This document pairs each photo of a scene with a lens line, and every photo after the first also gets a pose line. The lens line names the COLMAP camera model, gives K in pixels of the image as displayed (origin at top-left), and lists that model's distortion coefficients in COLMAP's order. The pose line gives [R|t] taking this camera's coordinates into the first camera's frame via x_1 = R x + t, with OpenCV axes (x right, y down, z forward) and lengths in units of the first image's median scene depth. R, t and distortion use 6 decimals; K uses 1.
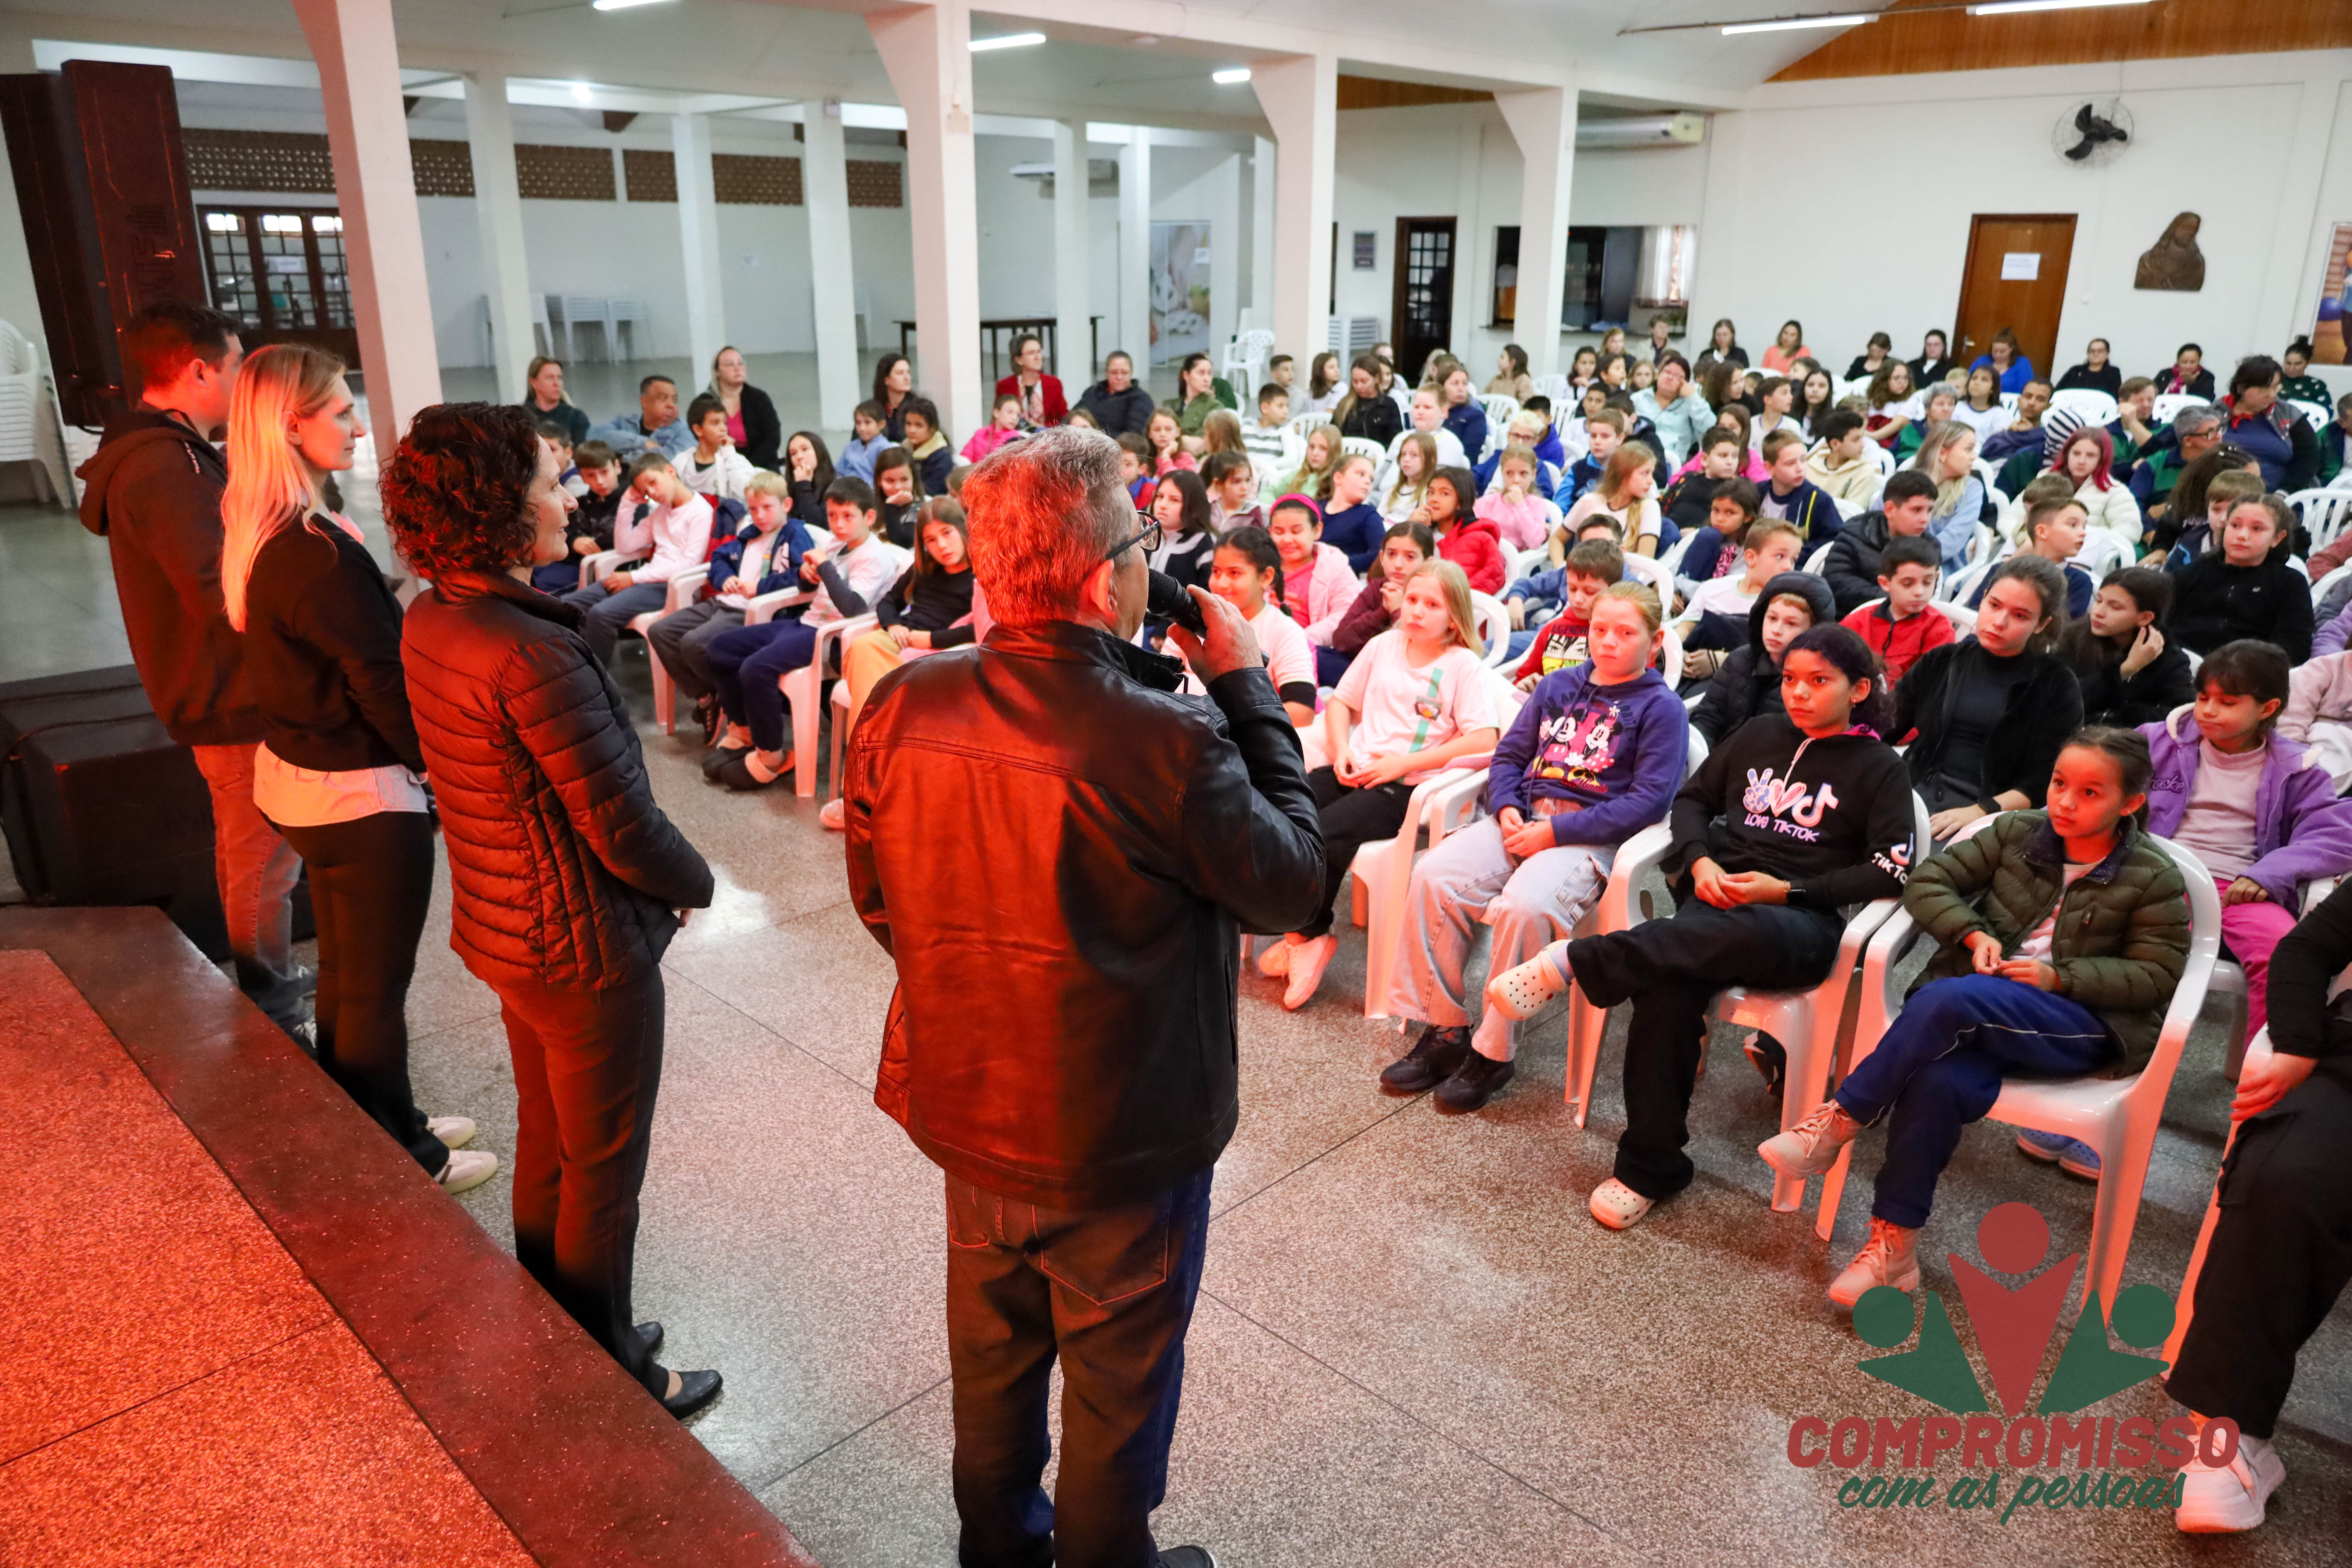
lens RADIAL K [[1635.6, 0, 1176.0], [0, 1635.6, 784.0], [0, 0, 1]] dist [0.021498, -0.007168]
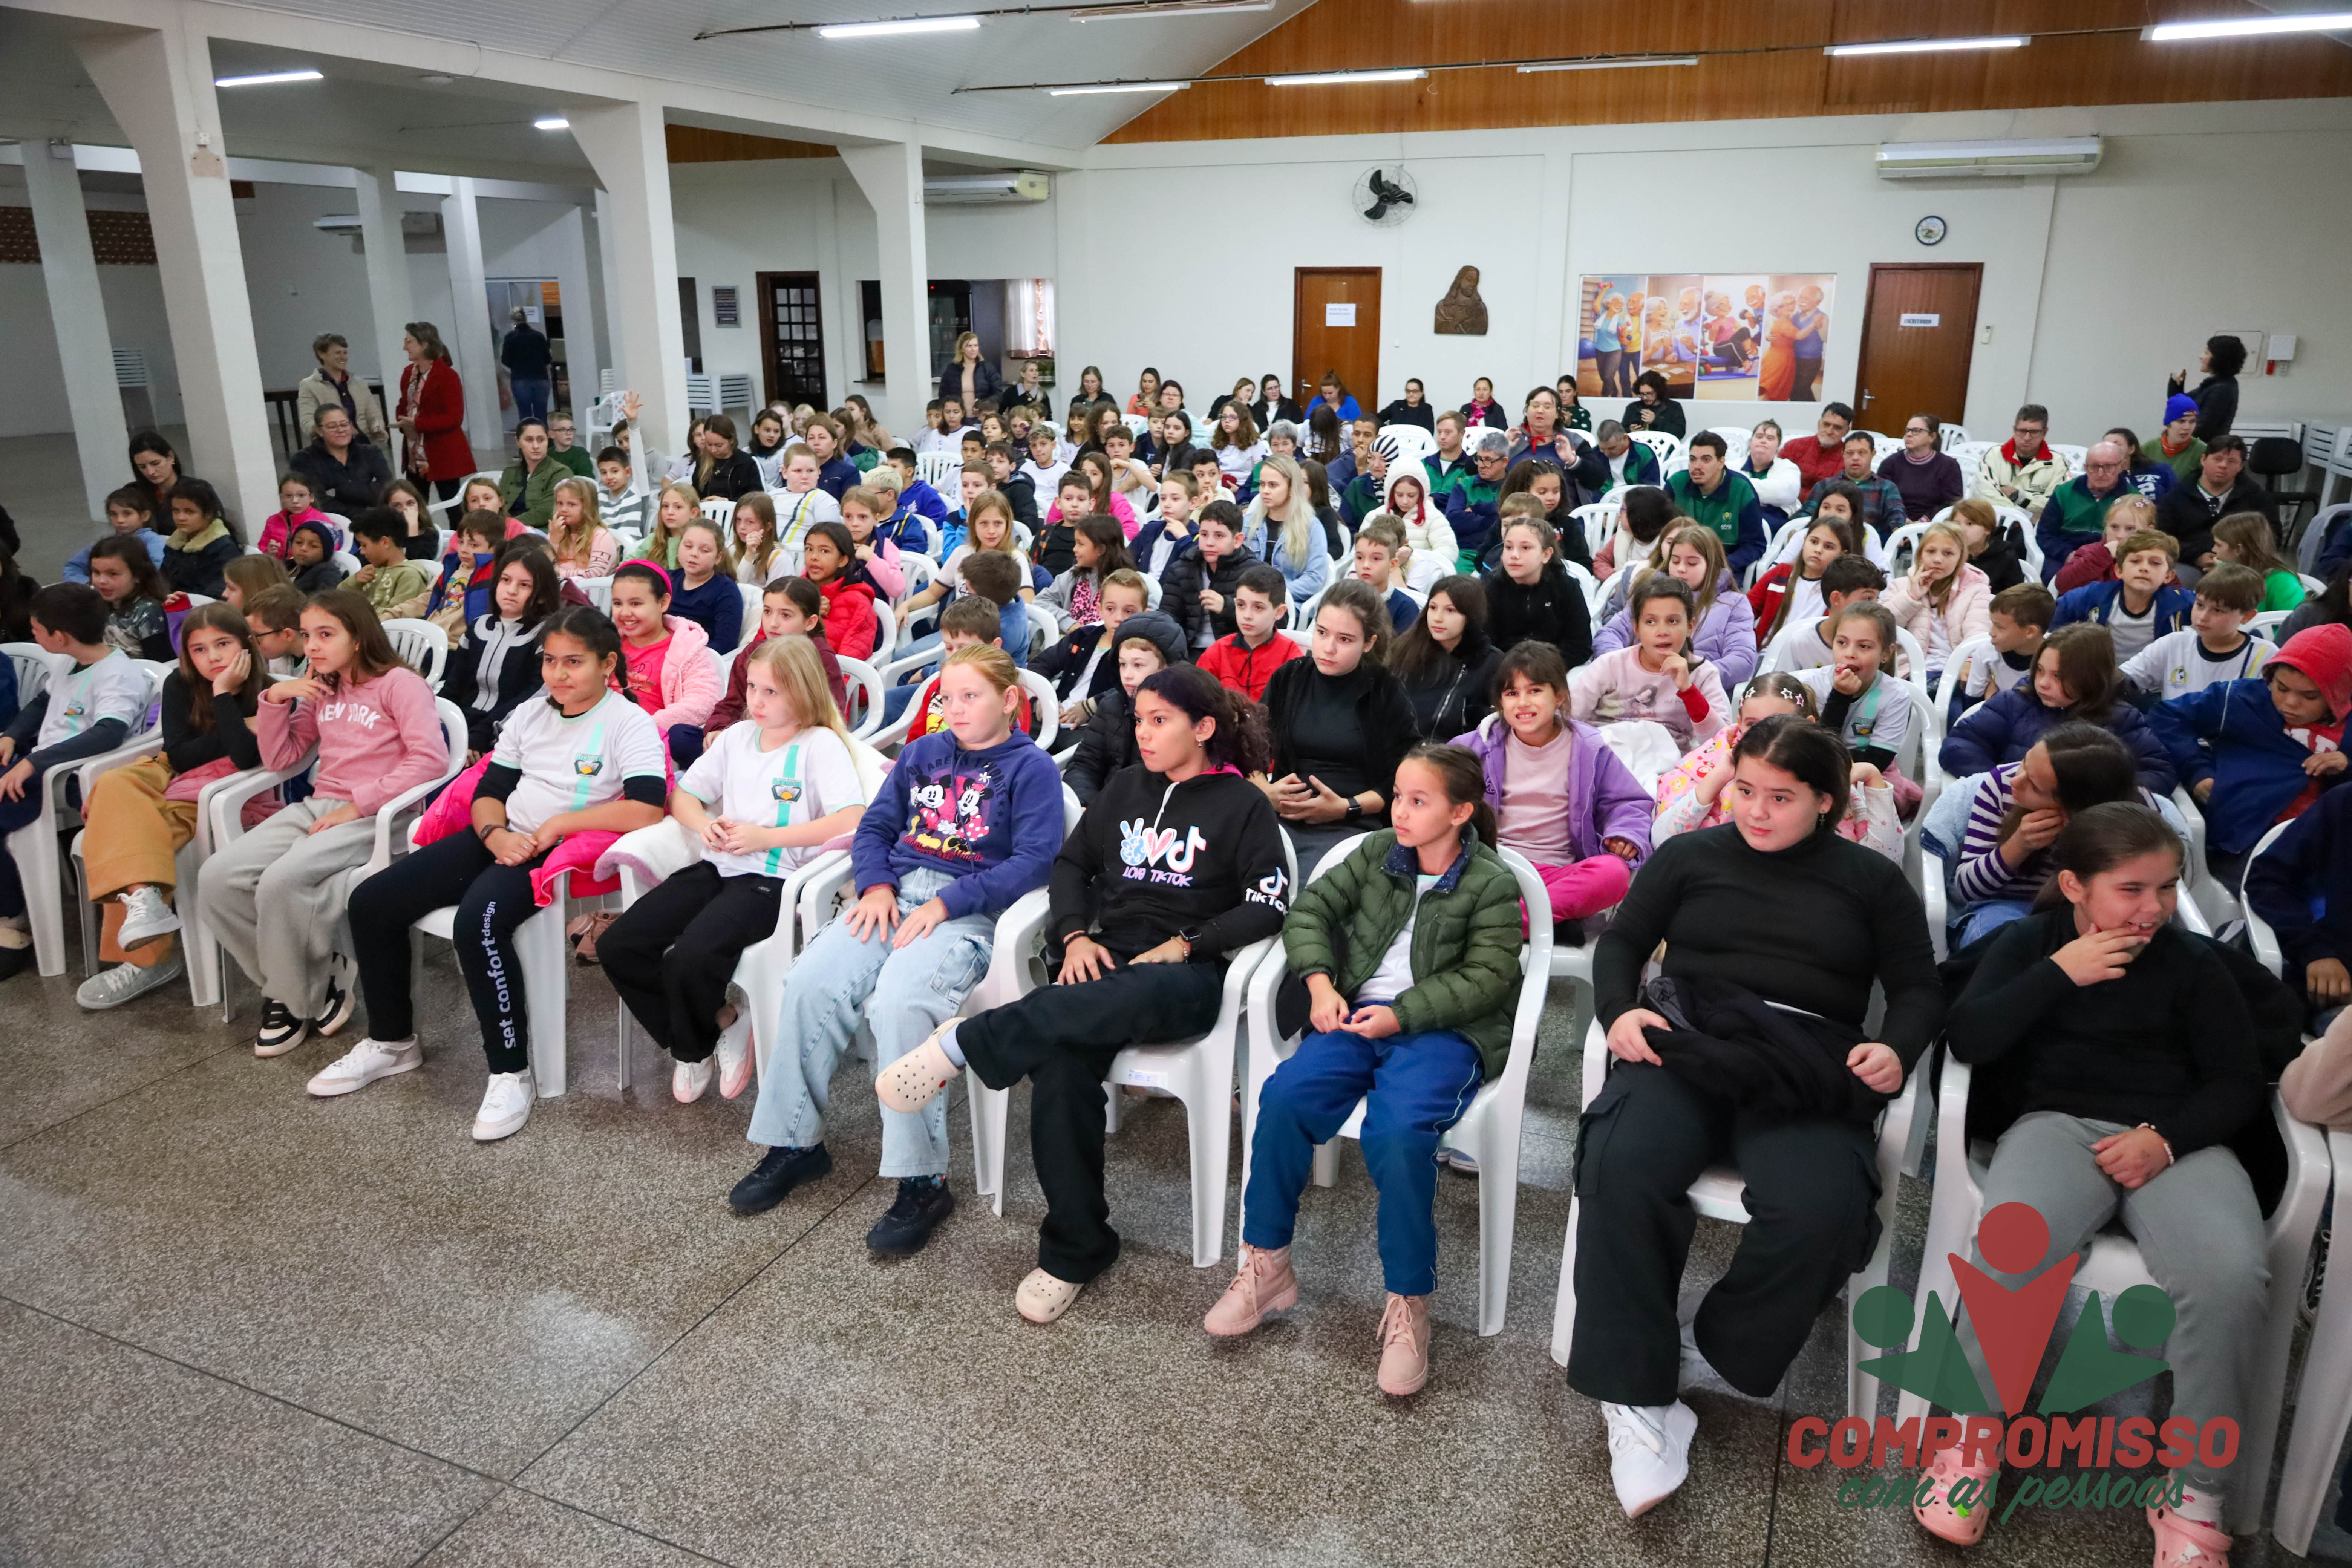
lens RADIAL K [[1635.6, 0, 1176.0], [0, 1635.6, 784.0], [0, 0, 1]] dist [0.021498, -0.007168]
pose [[0.938744, -0.110070, 0.326564, 0.040617], [0.120692, 0.992613, -0.012376, -0.008780], [-0.322789, 0.051032, 0.945094, 0.043614]]
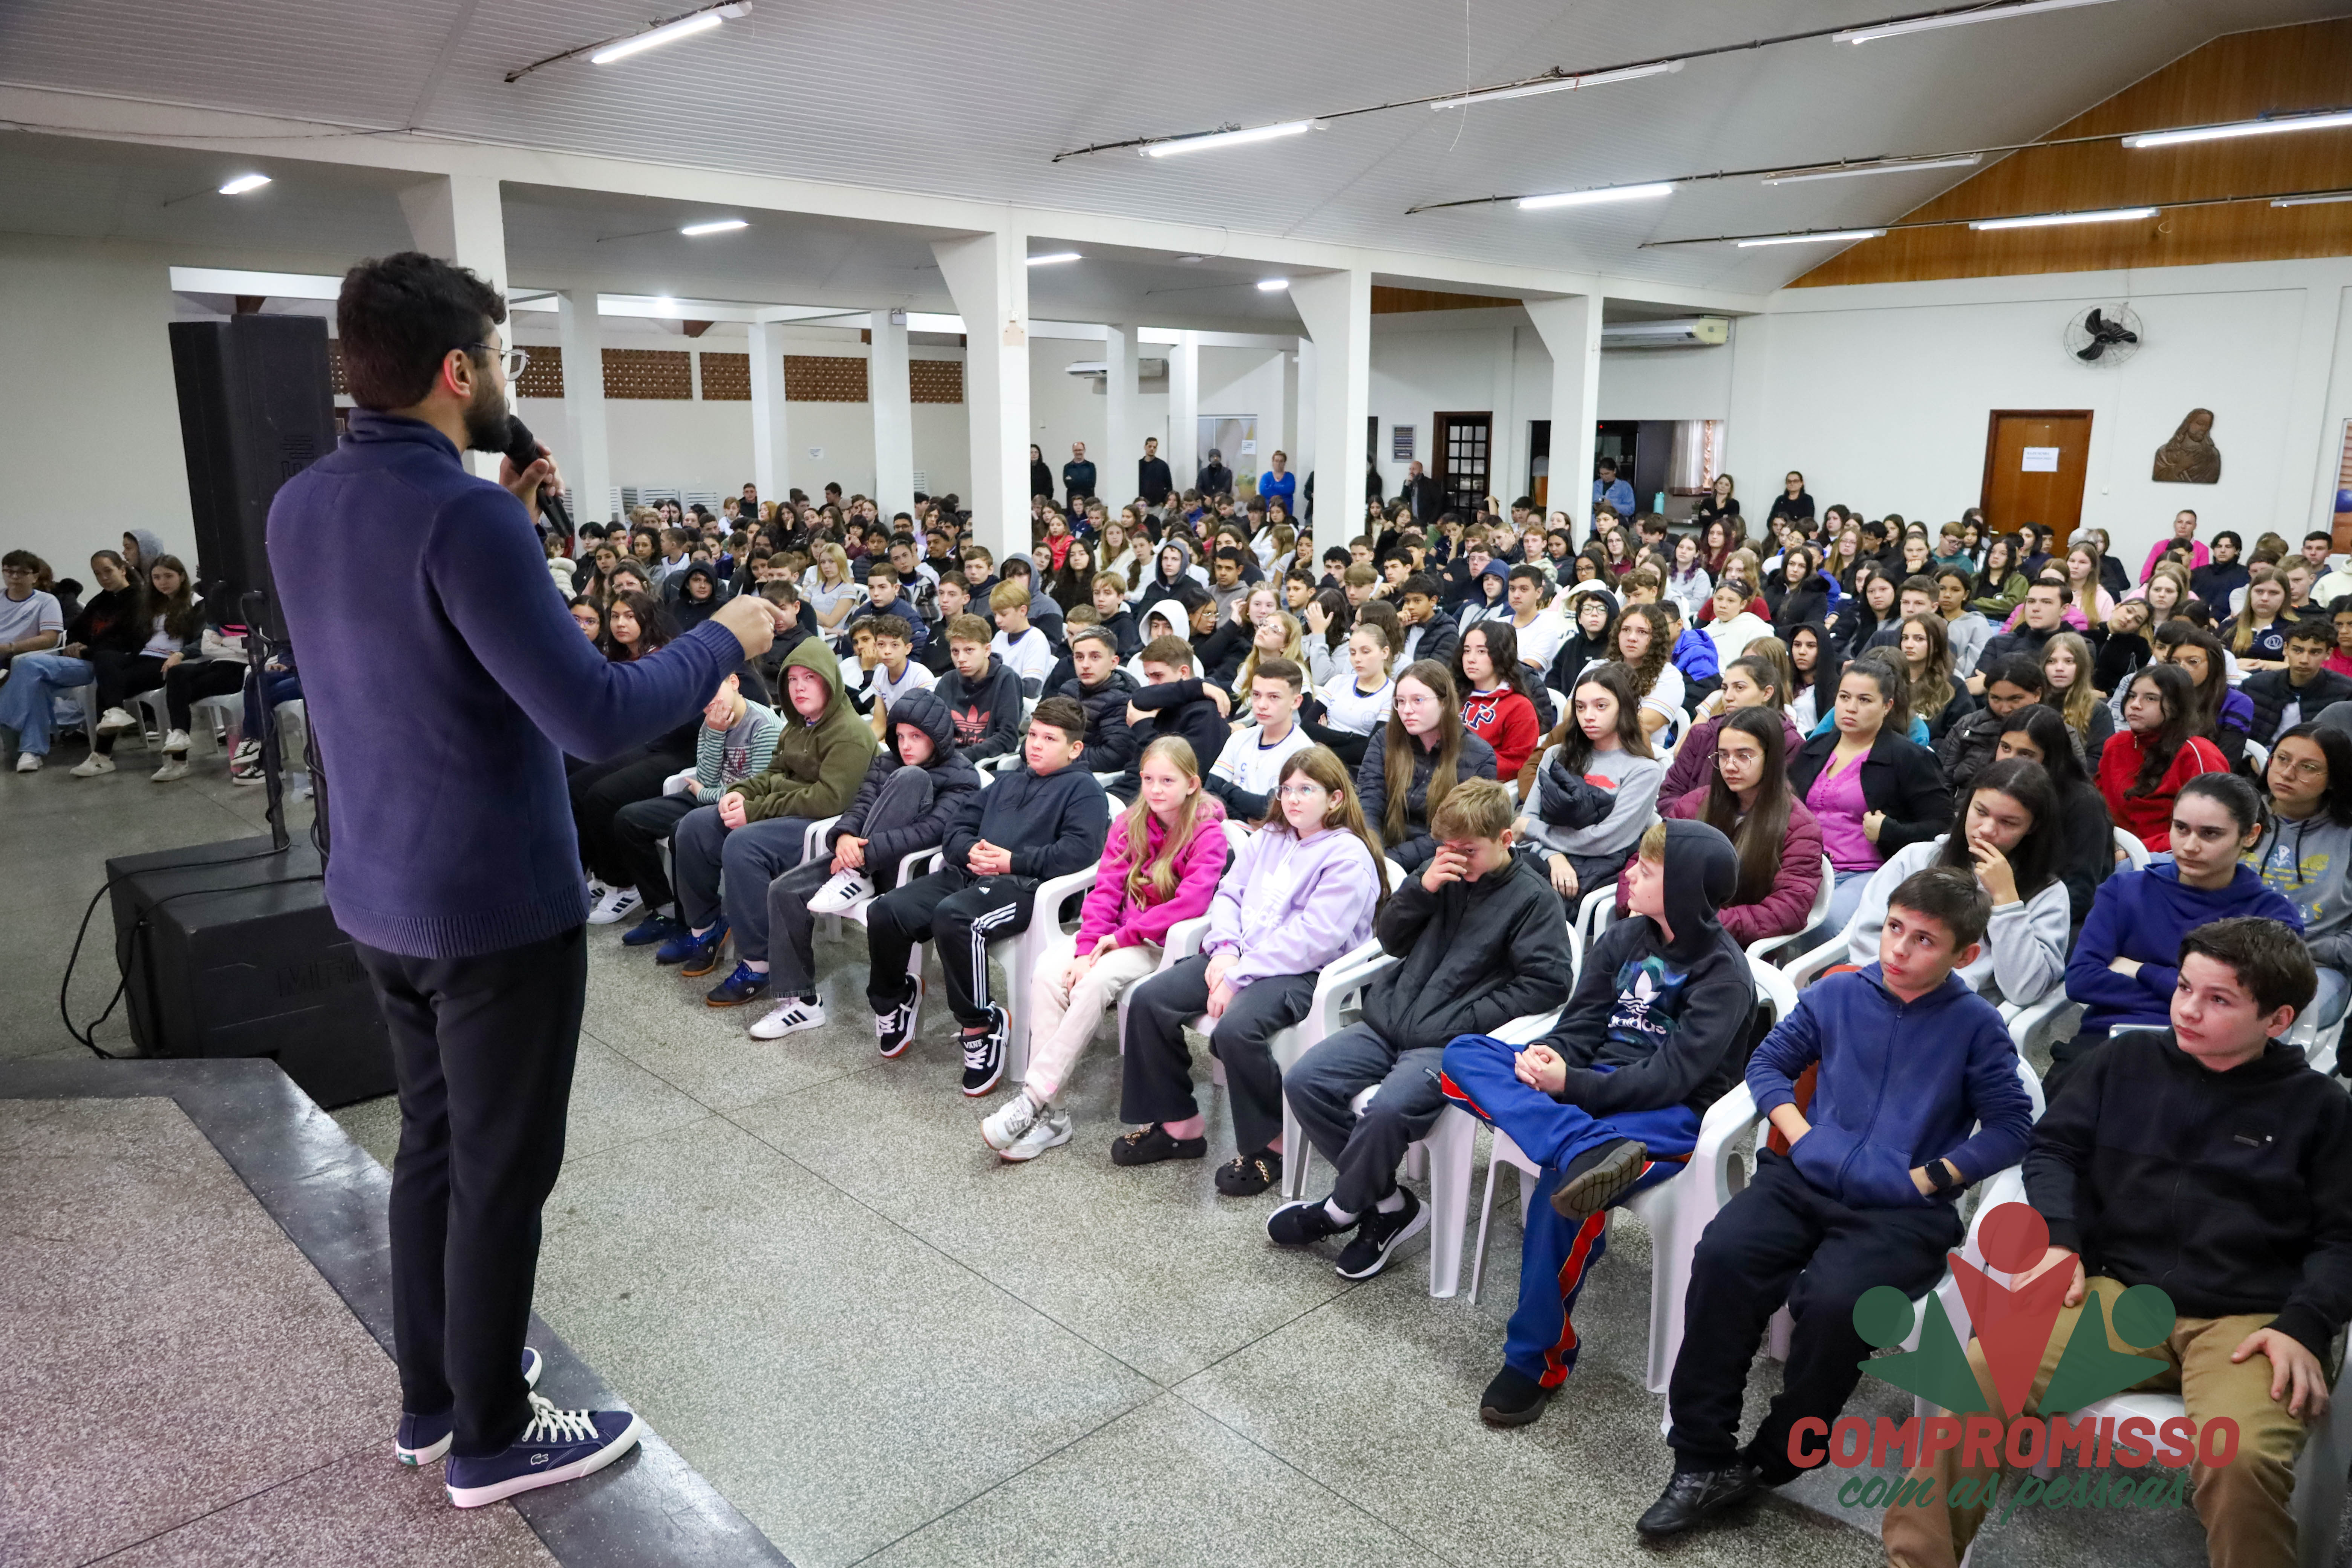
lens RADIAL K [[1662.1, 0, 1129.1], [0, 1662.1, 806.9], [0, 0, 1]] dist [-0.044964, 0.010382]
pose [[0.998183, 0.002844, -0.060193, 0.013369], [-0.008531, 0.995494, -0.094436, 0.007514], [0.059654, 0.094778, 0.993710, -0.064943]]
